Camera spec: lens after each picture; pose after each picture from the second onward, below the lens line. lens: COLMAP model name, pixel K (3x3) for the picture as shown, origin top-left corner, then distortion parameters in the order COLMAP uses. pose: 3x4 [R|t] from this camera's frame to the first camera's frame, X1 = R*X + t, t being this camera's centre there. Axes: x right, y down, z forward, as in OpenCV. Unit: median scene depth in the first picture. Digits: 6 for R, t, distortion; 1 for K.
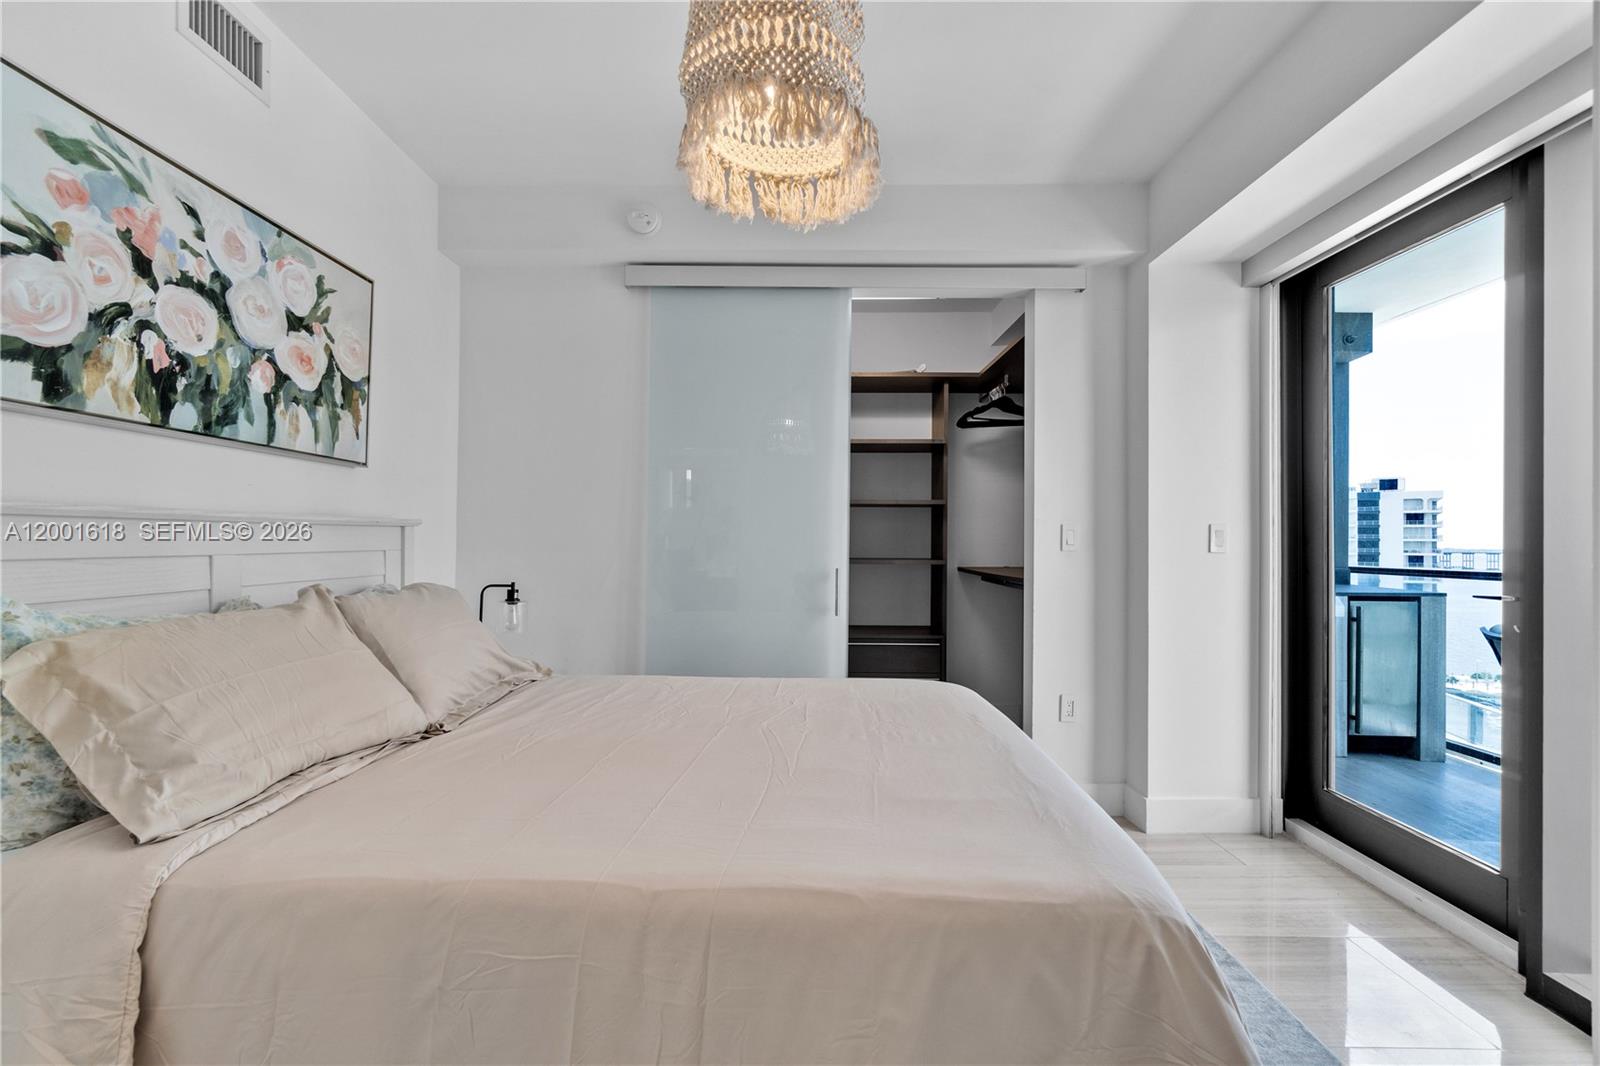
lens RADIAL K [[697.7, 0, 800.0], [0, 697.7, 533.0], [0, 0, 1]] dist [-0.011699, 0.000223]
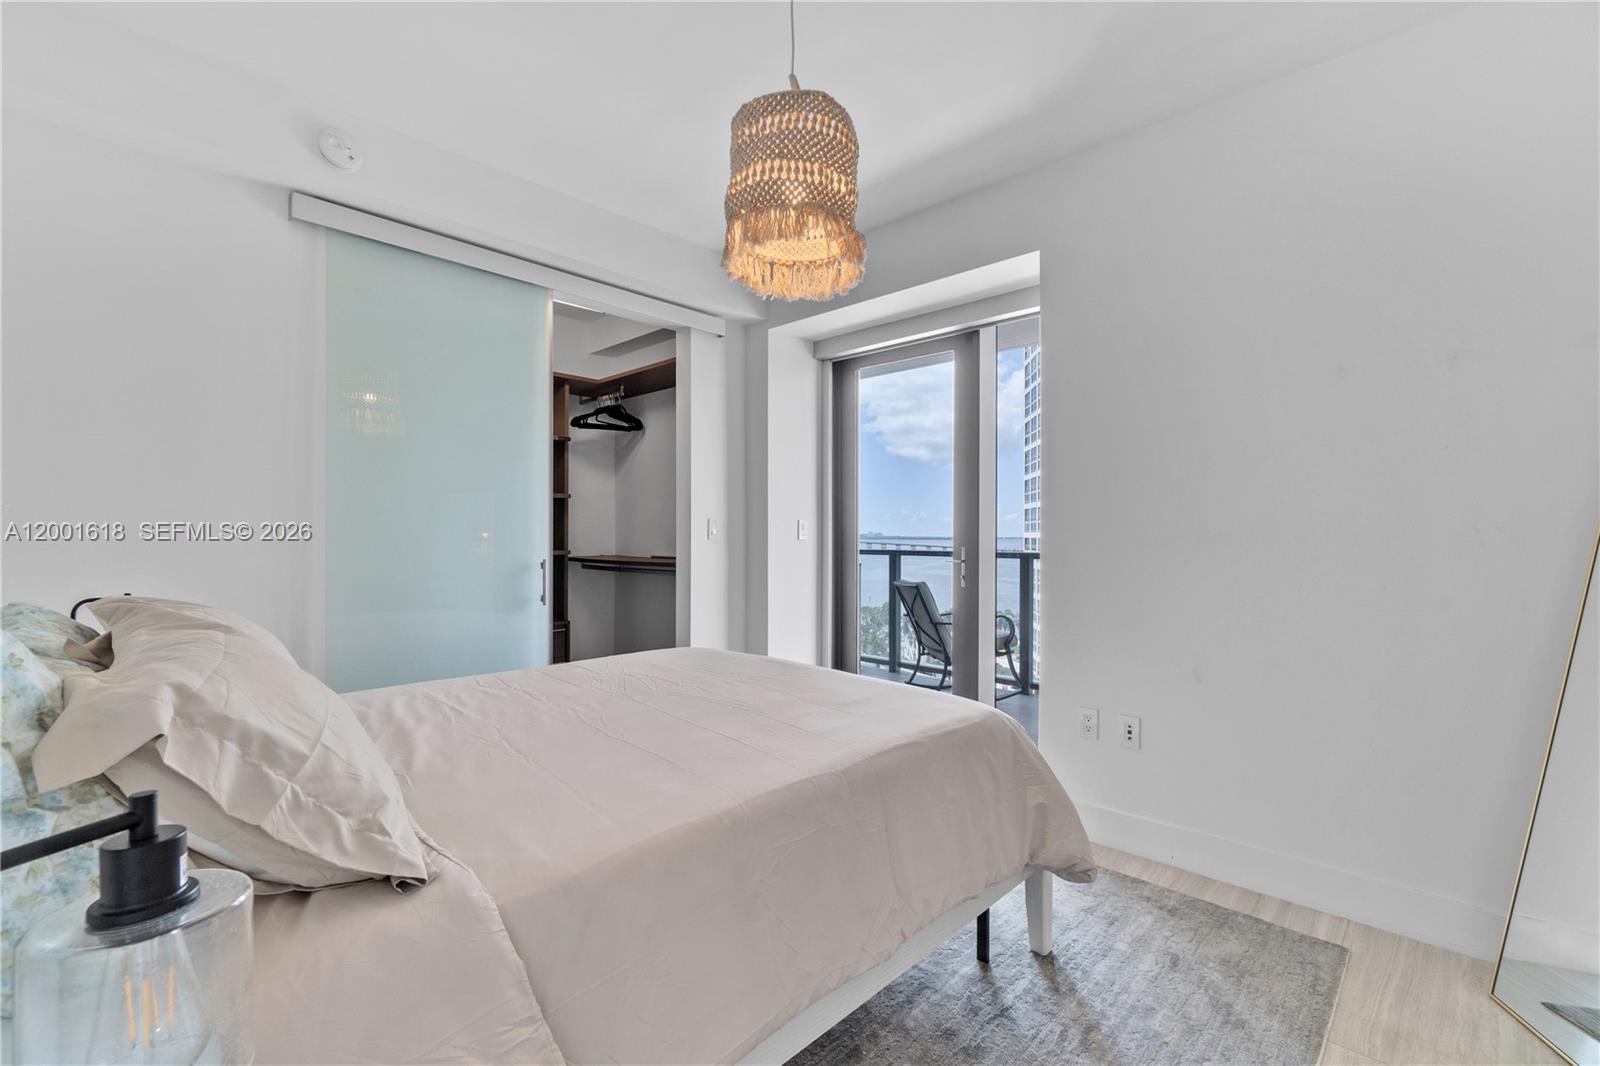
lens RADIAL K [[687.6, 0, 800.7], [0, 687.6, 540.2], [0, 0, 1]] dist [-0.013408, -0.000182]
pose [[0.679057, -0.011692, 0.733992, -0.451594], [-0.005742, 0.999758, 0.021237, -0.001733], [-0.734063, -0.018635, 0.678826, 0.028091]]
